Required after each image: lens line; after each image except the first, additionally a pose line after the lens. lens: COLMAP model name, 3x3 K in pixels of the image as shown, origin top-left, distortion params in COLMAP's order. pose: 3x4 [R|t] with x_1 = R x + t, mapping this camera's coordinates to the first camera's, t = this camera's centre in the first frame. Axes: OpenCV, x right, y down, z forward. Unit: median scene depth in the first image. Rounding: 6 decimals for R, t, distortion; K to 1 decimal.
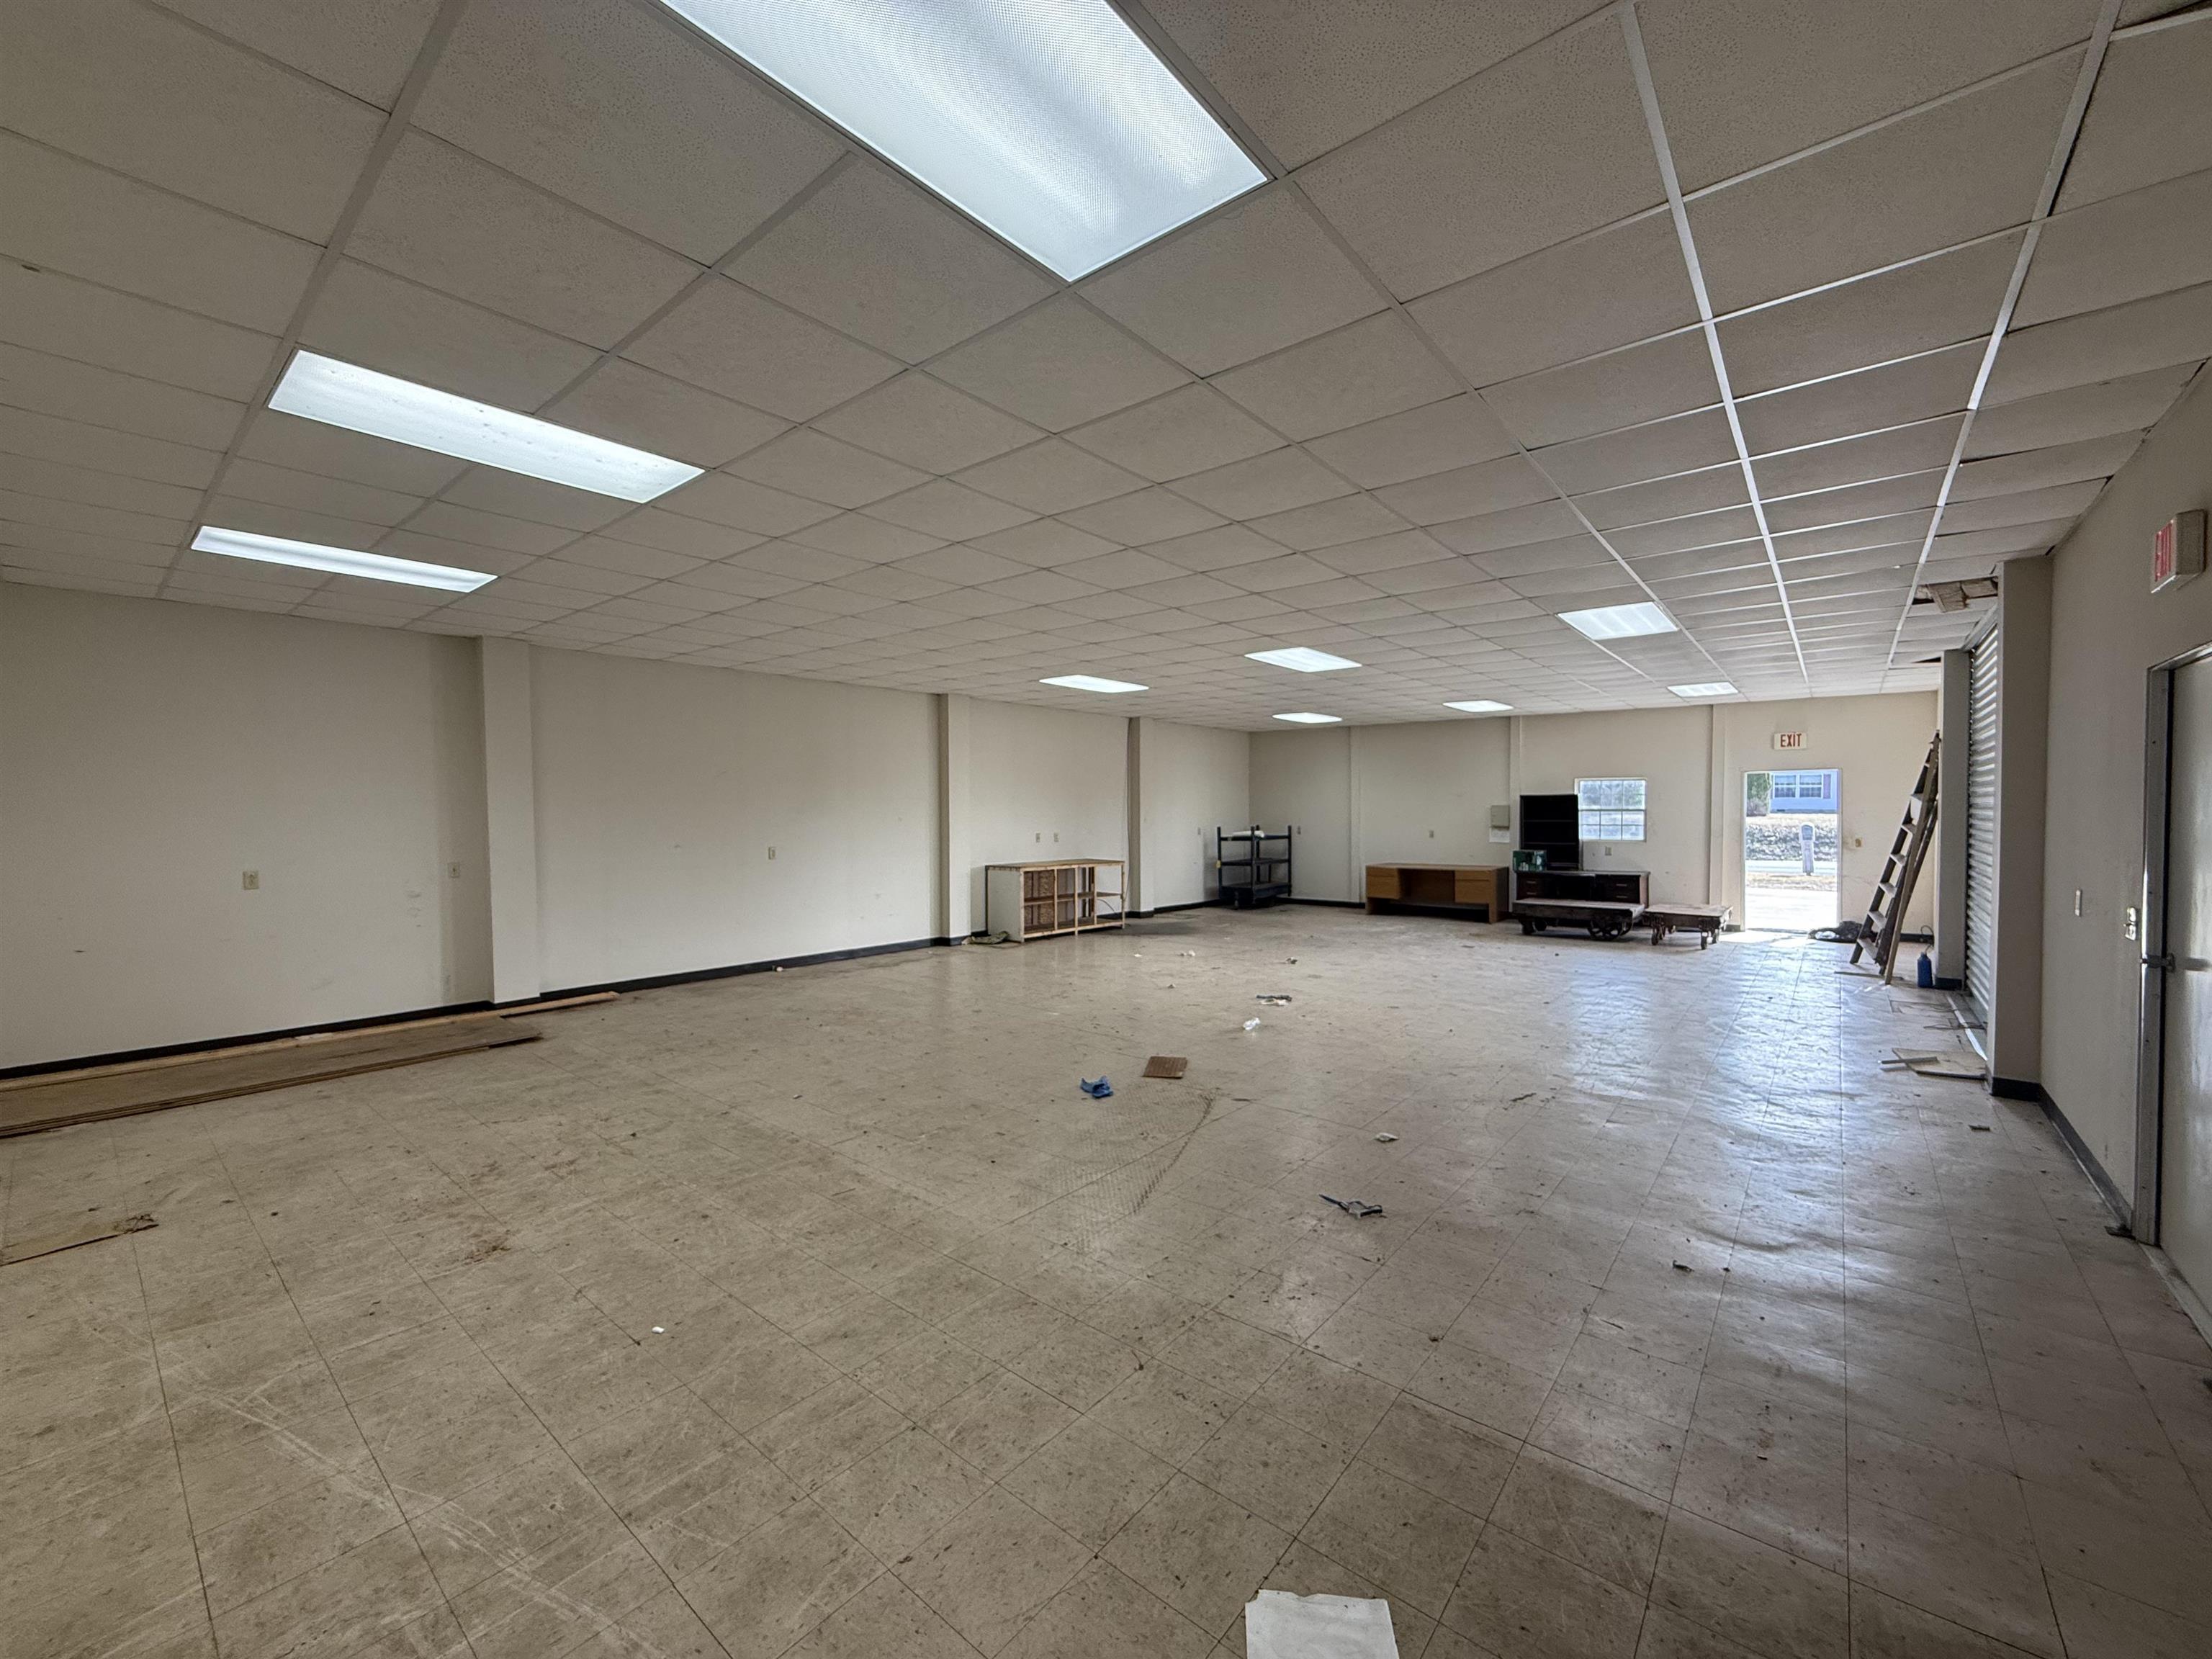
lens RADIAL K [[886.3, 0, 1105.9], [0, 886.3, 833.3], [0, 0, 1]] dist [-0.001712, -0.000011]
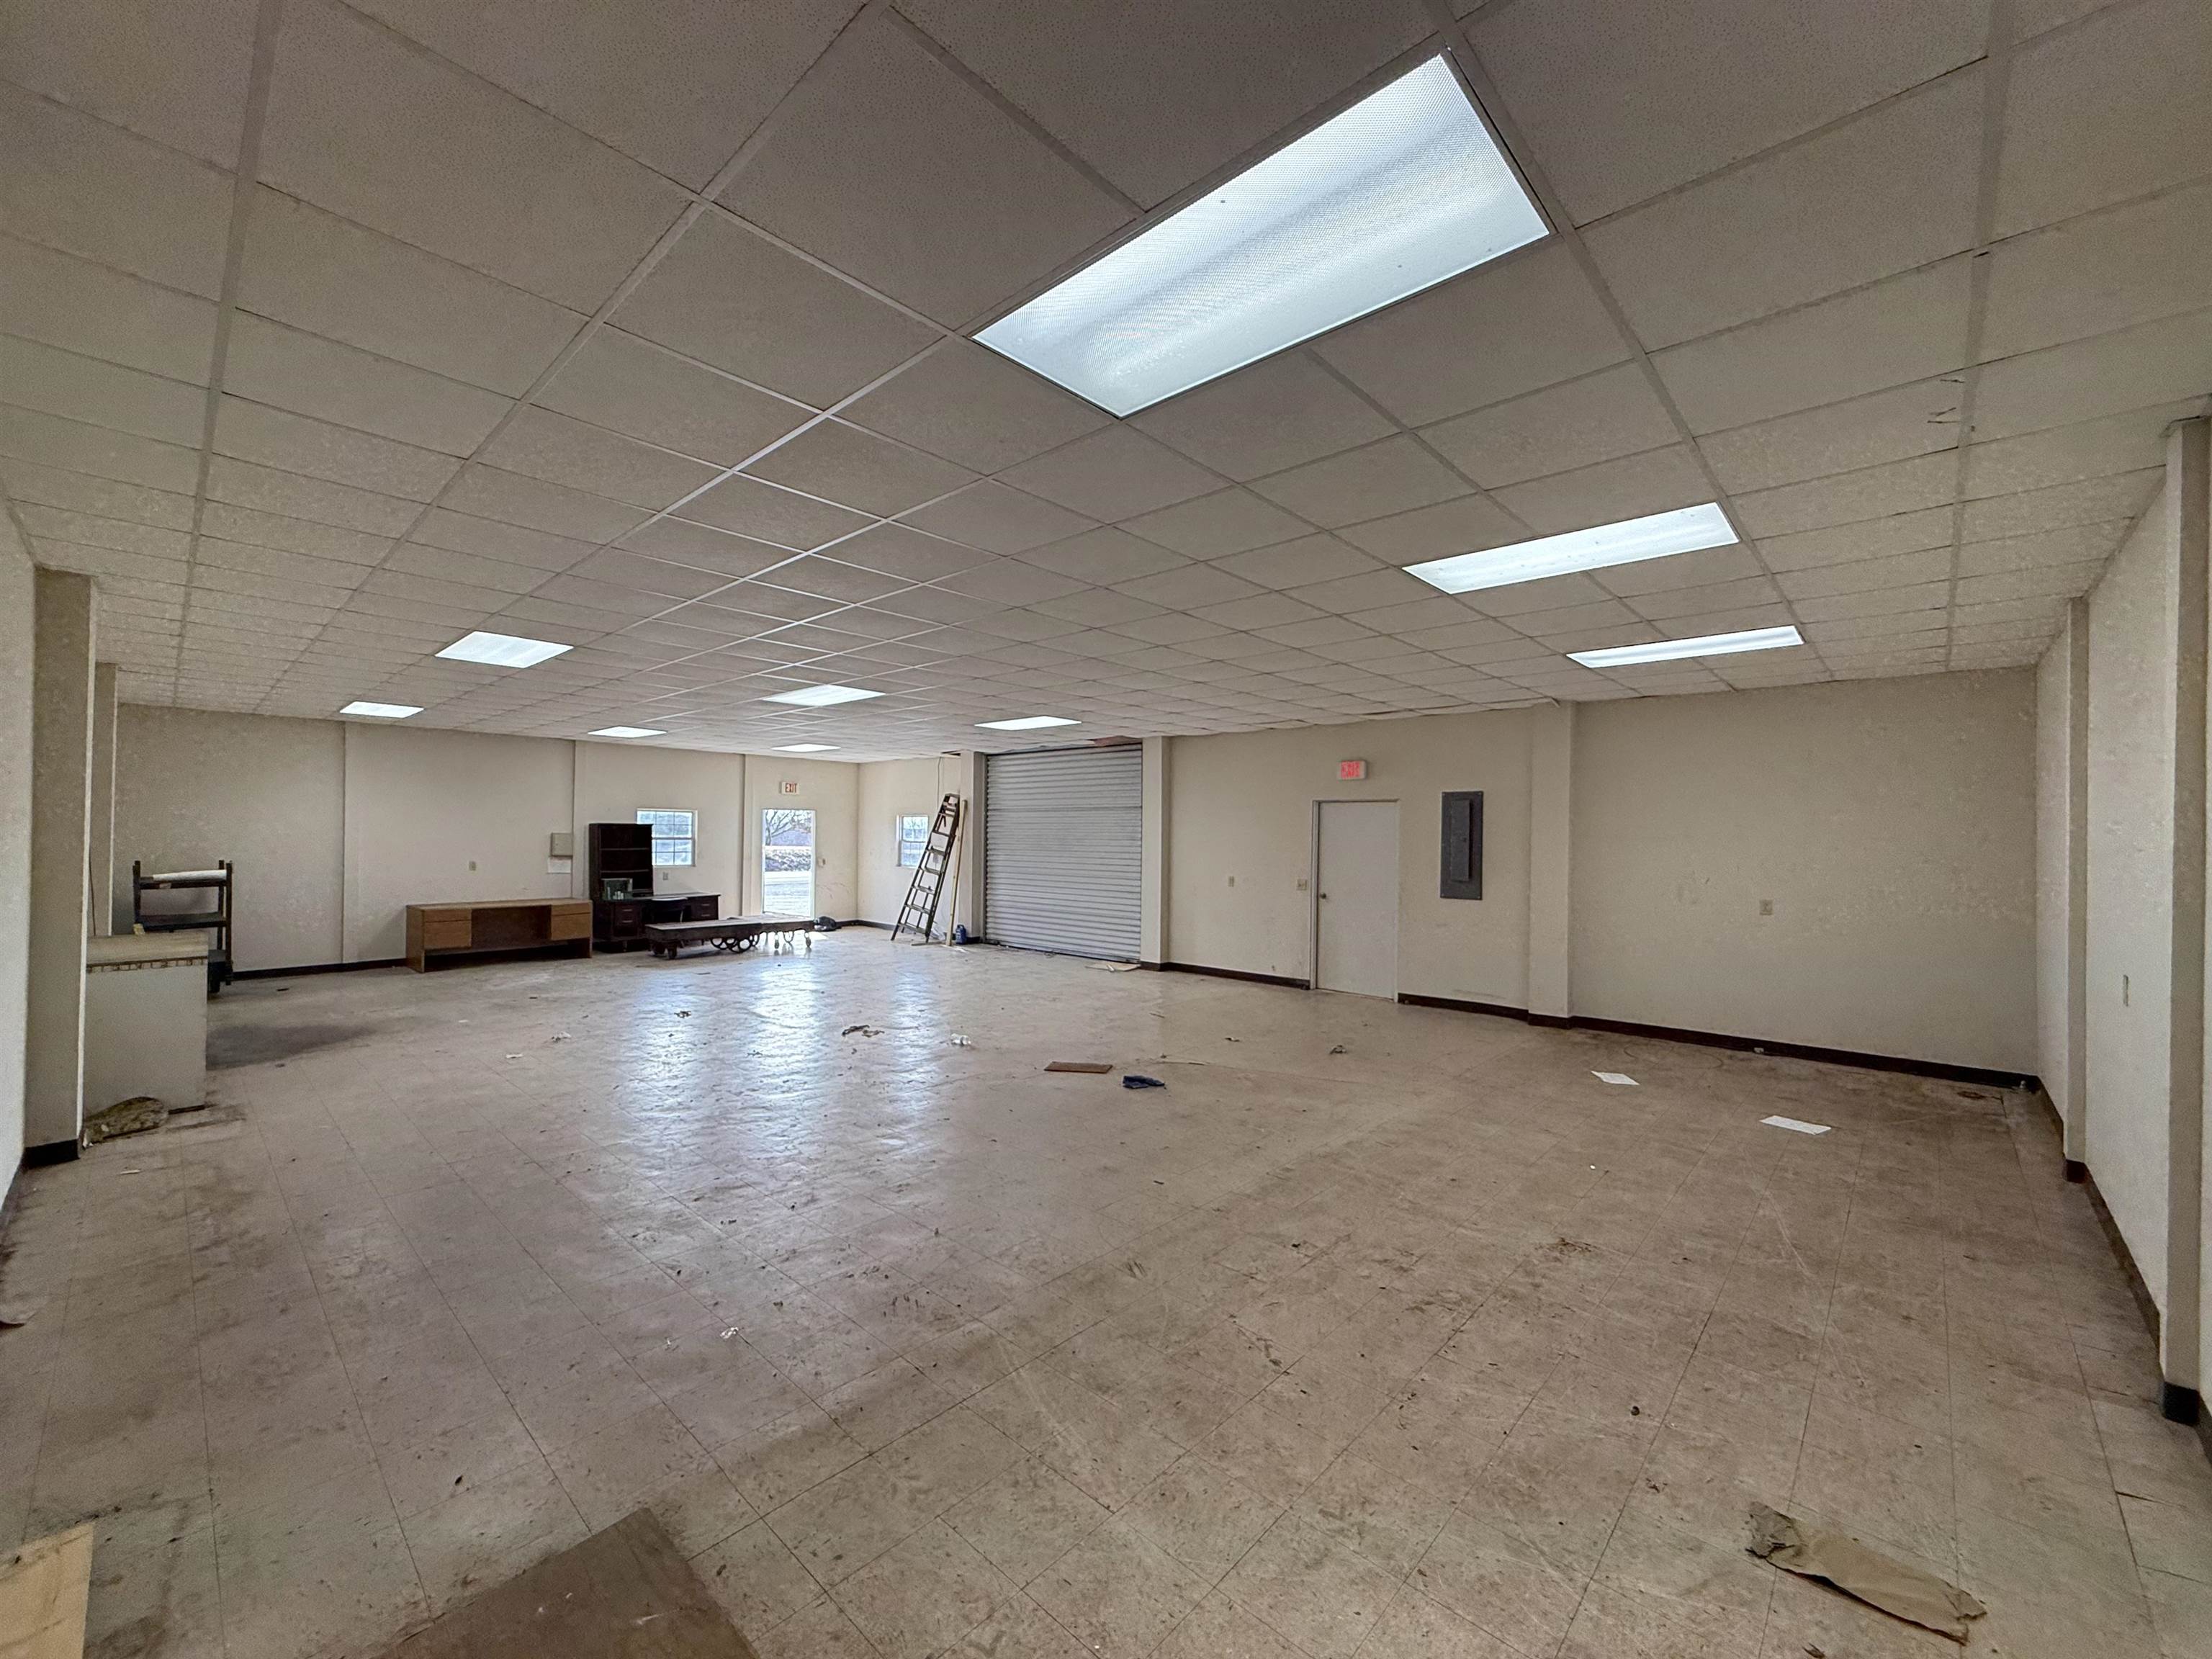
lens RADIAL K [[886.3, 0, 1106.4], [0, 886.3, 832.4], [0, 0, 1]] dist [-0.001712, -0.000011]
pose [[0.047906, 0.008343, 0.998817, -1.317257], [0.014726, 0.999851, -0.009057, -0.042538], [-0.998743, 0.015142, 0.047776, 1.081542]]
